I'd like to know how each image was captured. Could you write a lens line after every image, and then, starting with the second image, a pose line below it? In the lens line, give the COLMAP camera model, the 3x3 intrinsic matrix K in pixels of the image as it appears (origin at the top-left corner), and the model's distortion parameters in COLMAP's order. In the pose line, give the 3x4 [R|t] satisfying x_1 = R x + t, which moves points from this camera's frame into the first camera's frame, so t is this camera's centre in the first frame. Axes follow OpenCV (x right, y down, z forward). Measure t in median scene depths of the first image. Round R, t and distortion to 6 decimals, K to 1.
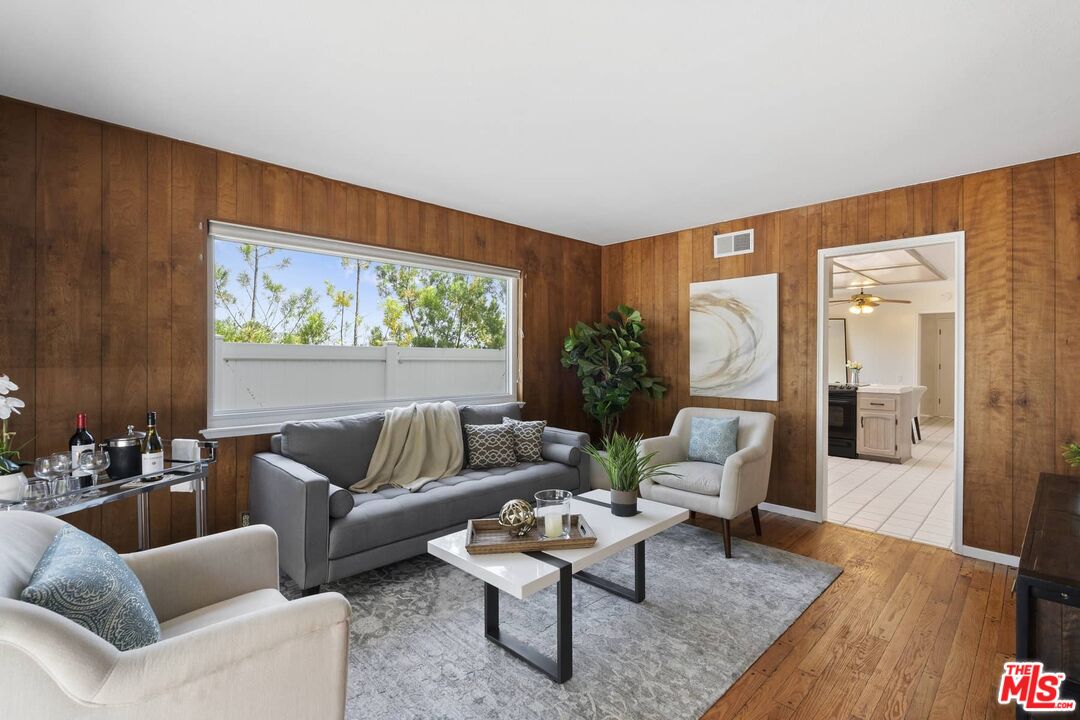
lens RADIAL K [[486.4, 0, 539.8], [0, 486.4, 357.4], [0, 0, 1]] dist [-0.009619, -0.000600]
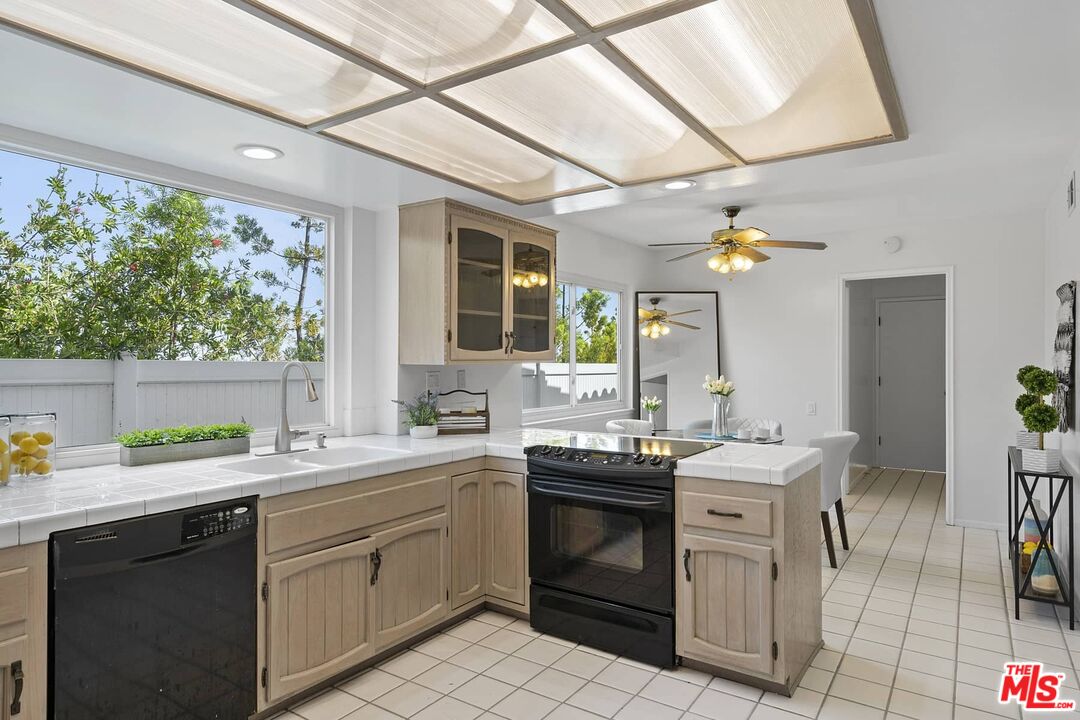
lens RADIAL K [[638.0, 0, 543.3], [0, 638.0, 361.1], [0, 0, 1]] dist [0.002222, 0.002866]
pose [[0.978014, -0.008454, 0.208367, 0.473498], [0.009718, 0.999940, -0.005045, -0.007293], [-0.208312, 0.006959, 0.978038, 0.581767]]
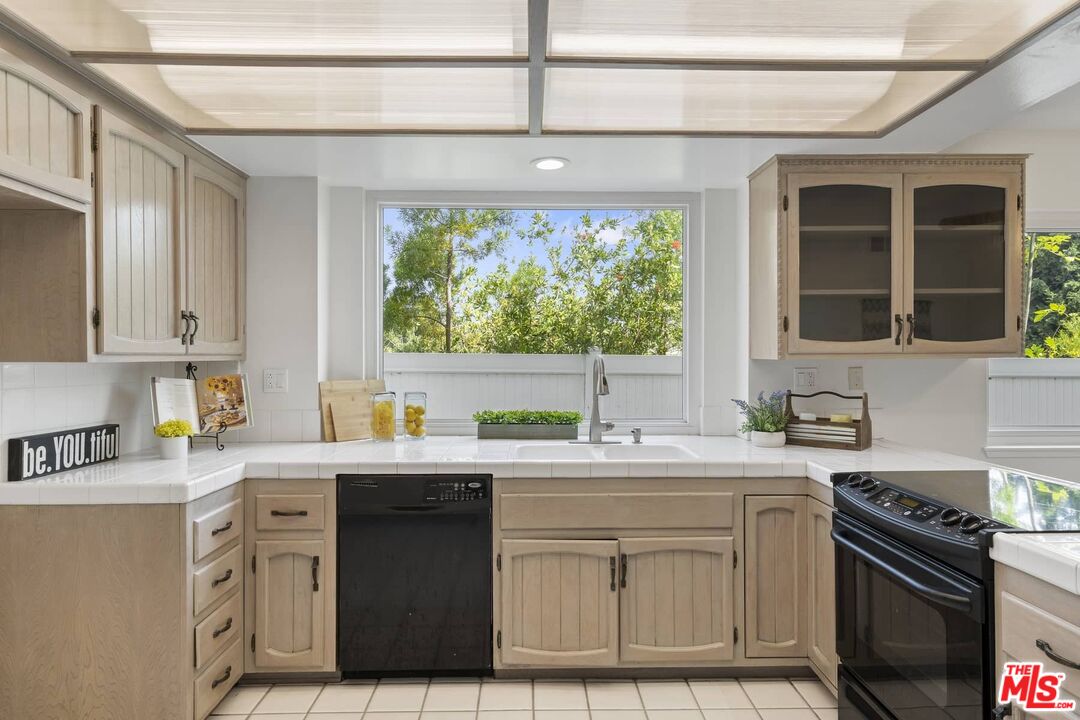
lens RADIAL K [[638.0, 0, 537.3], [0, 638.0, 358.5], [0, 0, 1]] dist [0.002222, 0.002866]
pose [[0.734940, -0.006028, -0.678105, 0.698303], [0.001294, 0.999971, -0.007487, -0.005181], [0.678131, 0.004625, 0.734927, 0.697850]]
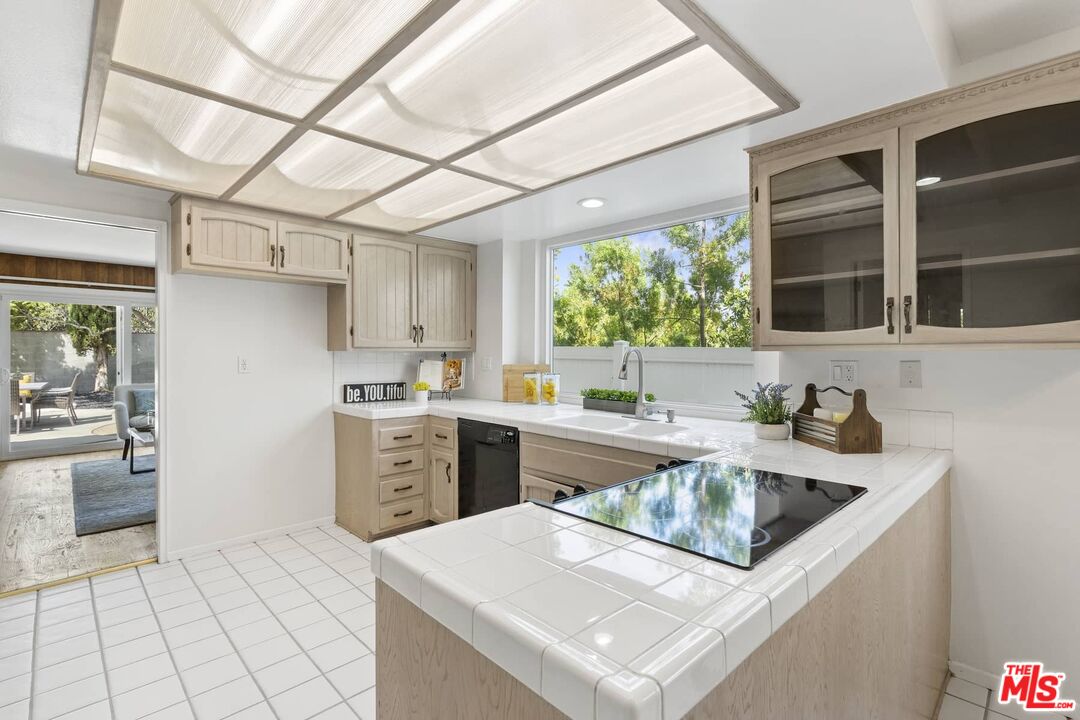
lens RADIAL K [[500.2, 0, 538.1], [0, 500.2, 353.9], [0, 0, 1]] dist [-0.004670, 0.001102]
pose [[0.006699, -0.000720, -0.999977, 0.883279], [-0.007374, 0.999973, -0.000770, -0.004110], [0.999950, 0.007379, 0.006693, 1.007663]]
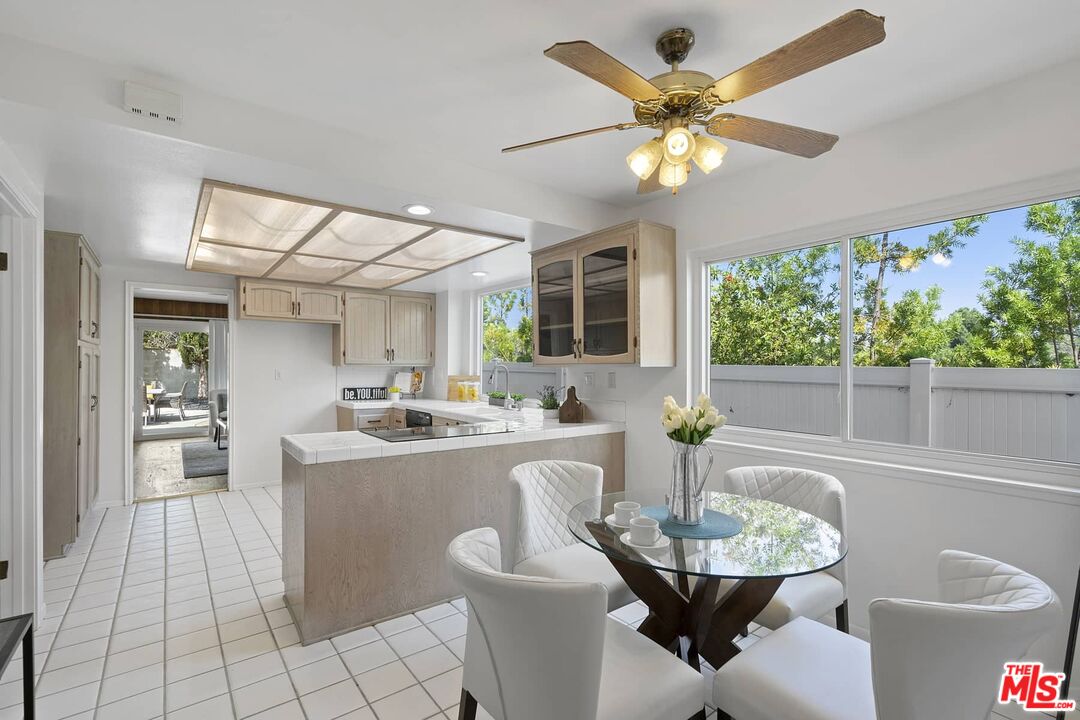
lens RADIAL K [[486.4, 0, 540.0], [0, 486.4, 365.7], [0, 0, 1]] dist [-0.009619, -0.000600]
pose [[-0.106504, -0.006771, -0.994289, 1.149793], [-0.010488, 0.999929, -0.005686, -0.005839], [0.994257, 0.009822, -0.106567, 1.250062]]
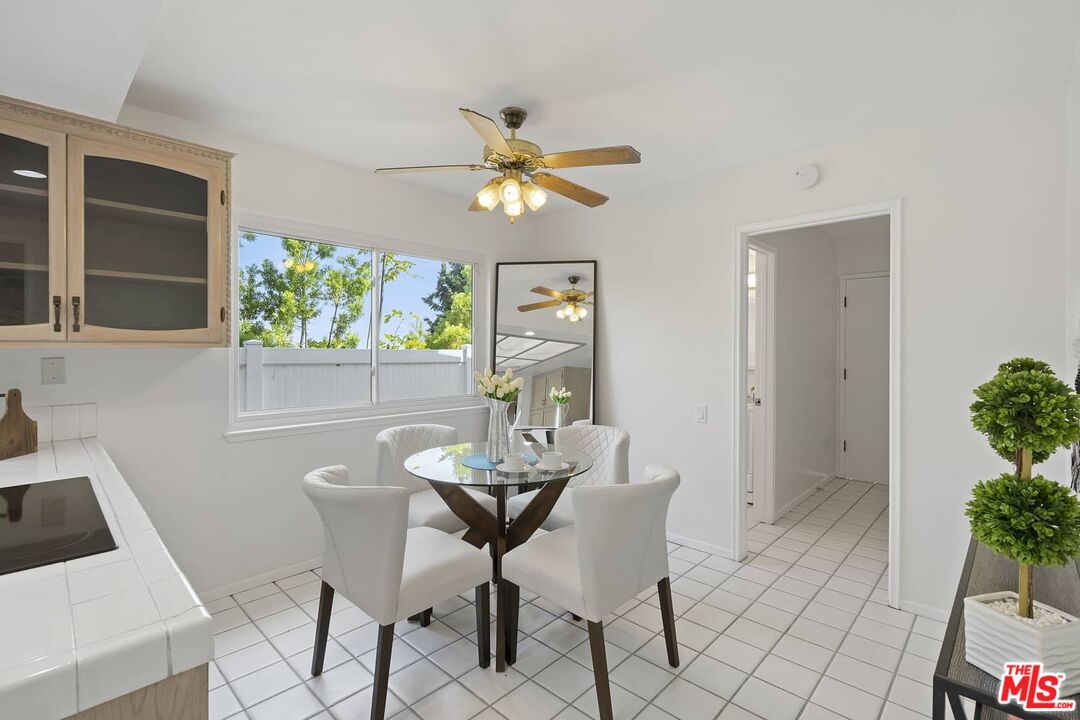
lens RADIAL K [[500.2, 0, 536.6], [0, 500.2, 347.8], [0, 0, 1]] dist [-0.004670, 0.001102]
pose [[0.999016, -0.001656, 0.044322, 0.864995], [0.002012, 0.999966, -0.007972, -0.005058], [-0.044307, 0.008054, 0.998986, 0.897976]]
